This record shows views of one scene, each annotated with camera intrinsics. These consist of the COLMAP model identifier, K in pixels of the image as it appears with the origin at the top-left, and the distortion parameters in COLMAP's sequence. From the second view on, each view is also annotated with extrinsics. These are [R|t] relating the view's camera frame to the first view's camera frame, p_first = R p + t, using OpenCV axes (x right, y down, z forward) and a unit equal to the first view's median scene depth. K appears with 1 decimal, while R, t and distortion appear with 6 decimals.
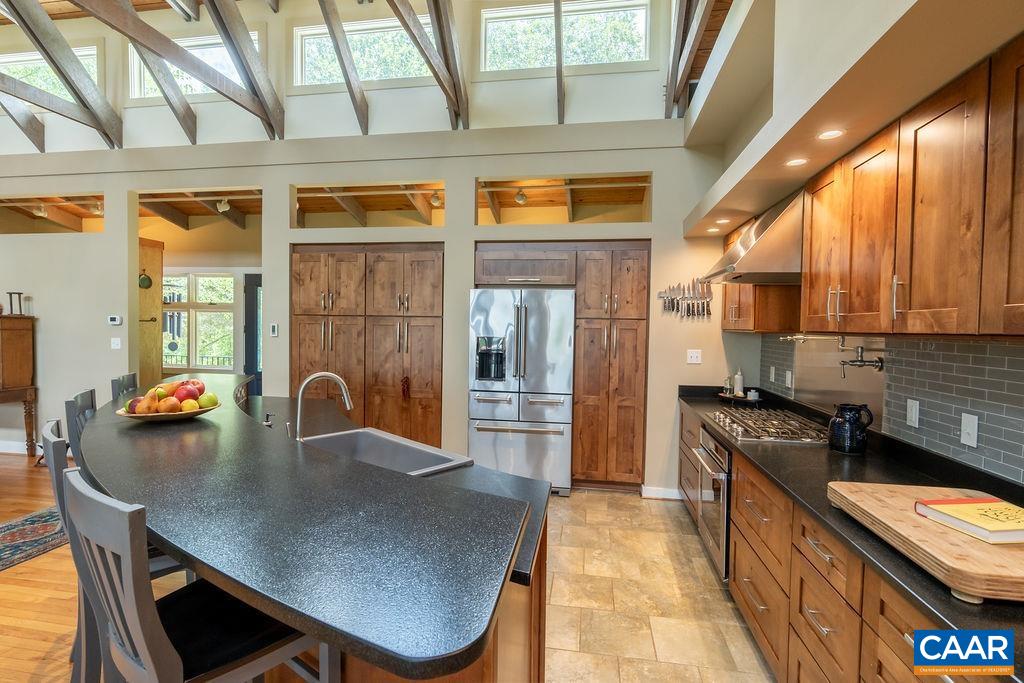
lens RADIAL K [[476.1, 0, 511.5], [0, 476.1, 339.0], [0, 0, 1]] dist [0.000095, 0.000843]
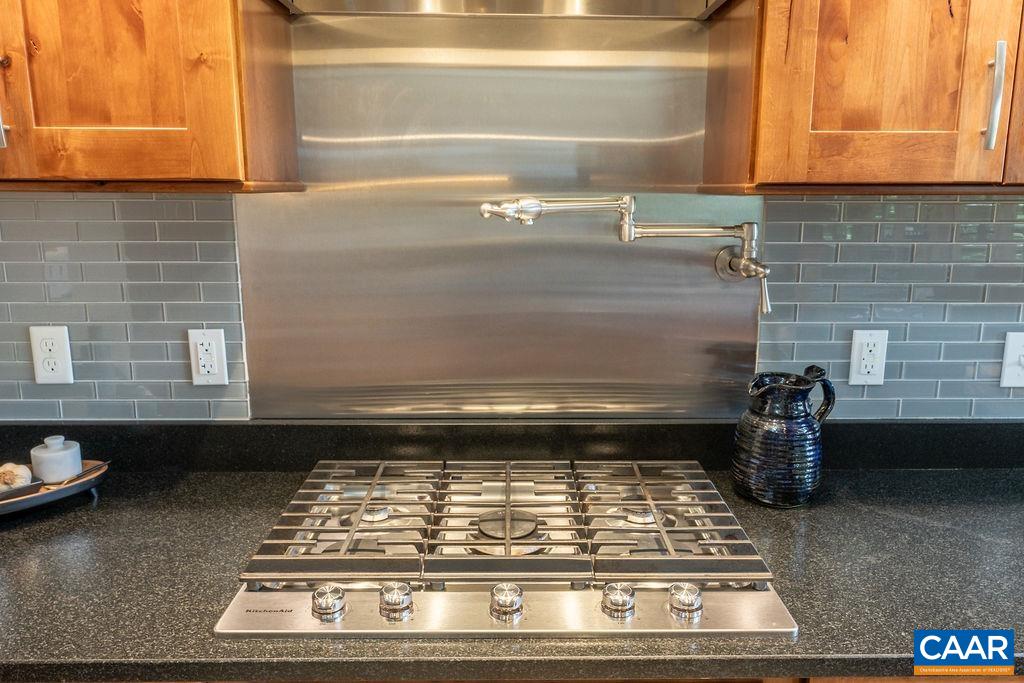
lens RADIAL K [[767.3, 0, 518.6], [0, 767.3, 345.2], [0, 0, 1]] dist [-0.002673, -0.000539]
pose [[-0.188125, -0.223117, 0.956466, 0.092996], [0.024187, 0.972507, 0.231616, -0.019990], [-0.981847, 0.066706, -0.177557, 0.740631]]
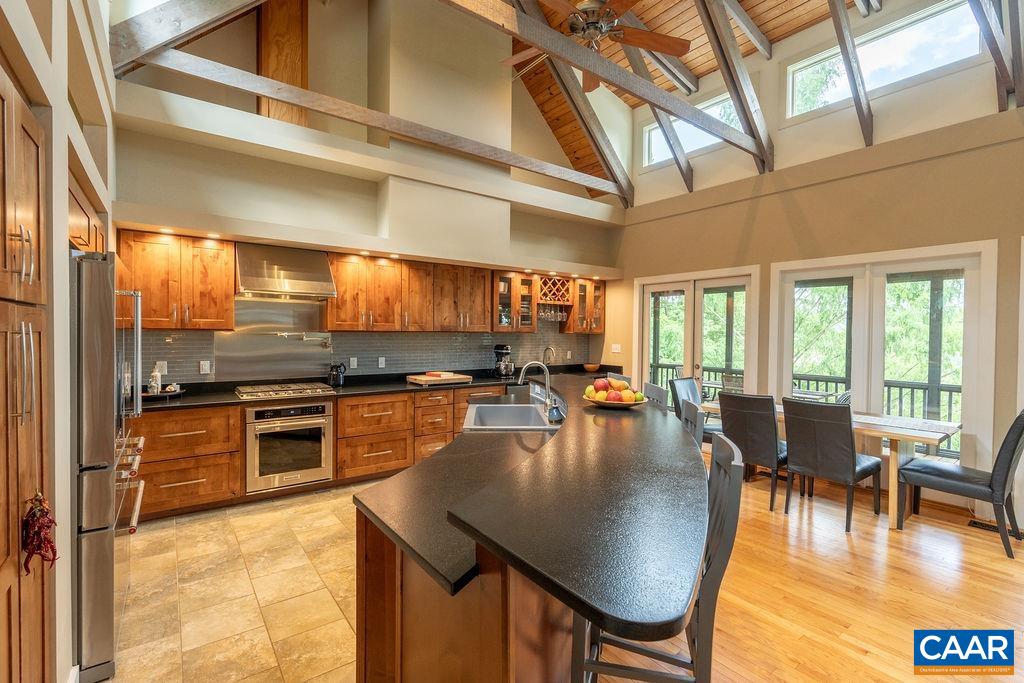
lens RADIAL K [[465.2, 0, 510.5], [0, 465.2, 339.5], [0, 0, 1]] dist [-0.005227, 0.001410]
pose [[-0.723968, -0.032558, 0.689065, -0.712414], [0.000077, 0.998882, 0.047278, -0.040844], [-0.689834, 0.034281, -0.723156, 1.098141]]
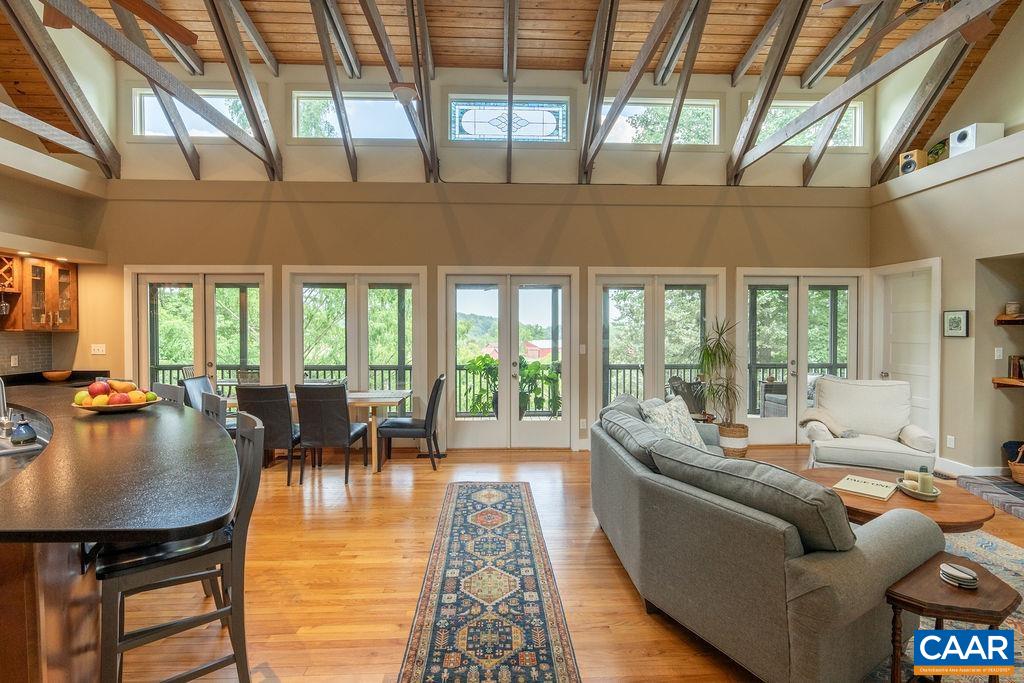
lens RADIAL K [[465.2, 0, 512.7], [0, 465.2, 339.2], [0, 0, 1]] dist [-0.005227, 0.001410]
pose [[-0.978664, -0.010867, -0.205182, -0.738033], [-0.020541, 0.998772, 0.045077, -0.044260], [0.204440, 0.048330, -0.977685, 1.189922]]
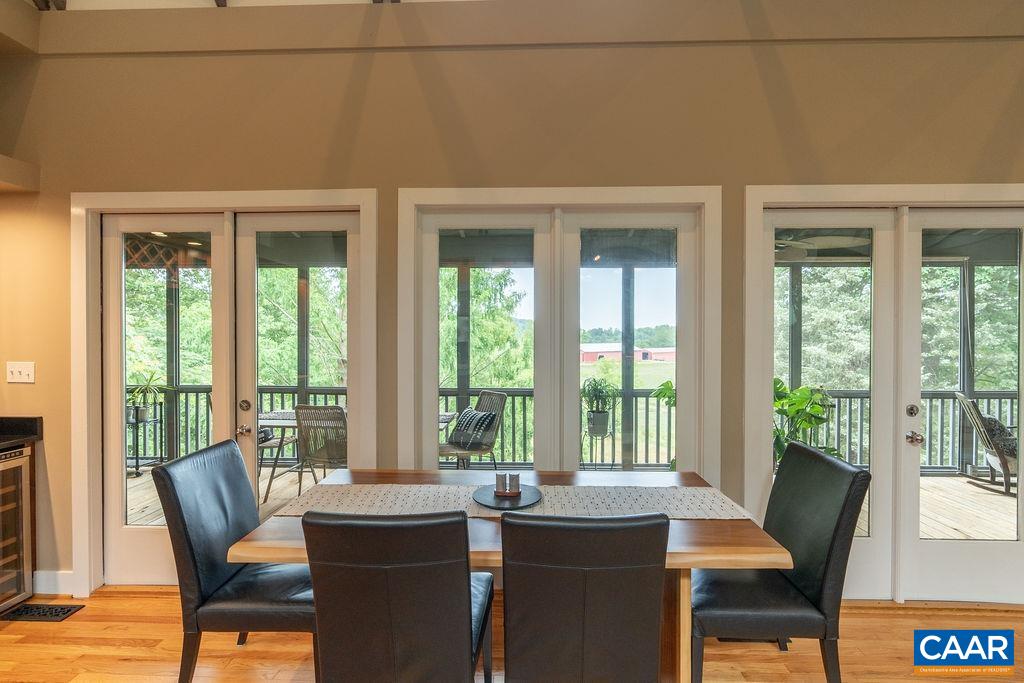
lens RADIAL K [[465.2, 0, 512.9], [0, 465.2, 341.5], [0, 0, 1]] dist [-0.005227, 0.001410]
pose [[-0.991919, -0.015523, -0.125916, -0.432569], [-0.021231, 0.998801, 0.044118, -0.014340], [0.125081, 0.046435, -0.991059, 0.354209]]
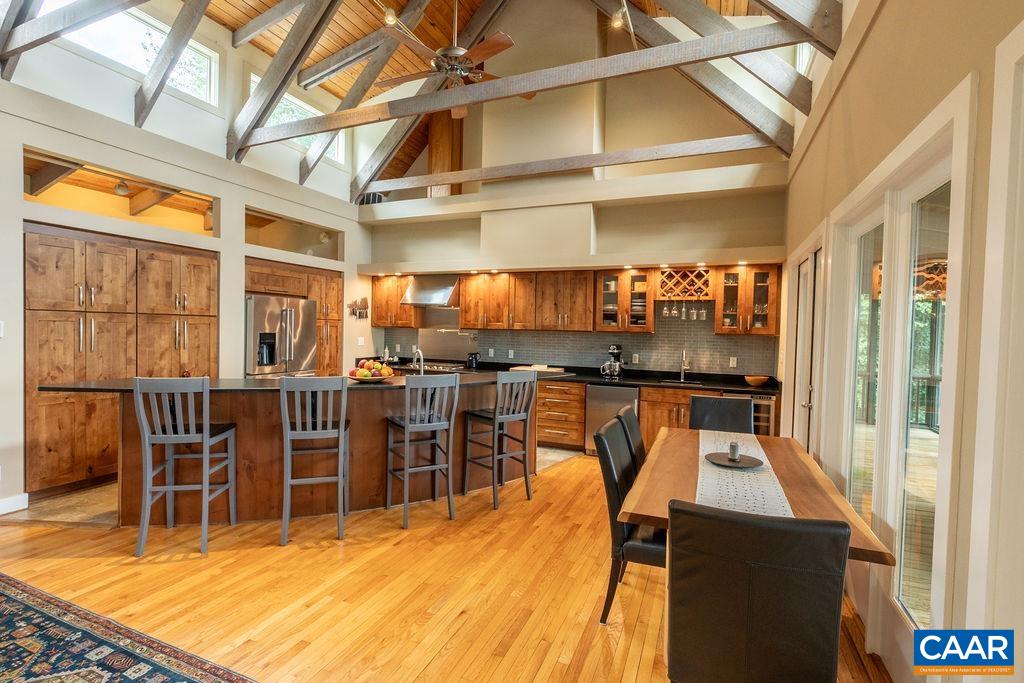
lens RADIAL K [[465.2, 0, 513.2], [0, 465.2, 341.4], [0, 0, 1]] dist [-0.005227, 0.001410]
pose [[0.237328, -0.037980, 0.970687, -1.161773], [0.010017, 0.999278, 0.036650, -0.020944], [-0.971378, 0.001025, 0.237537, 0.034958]]
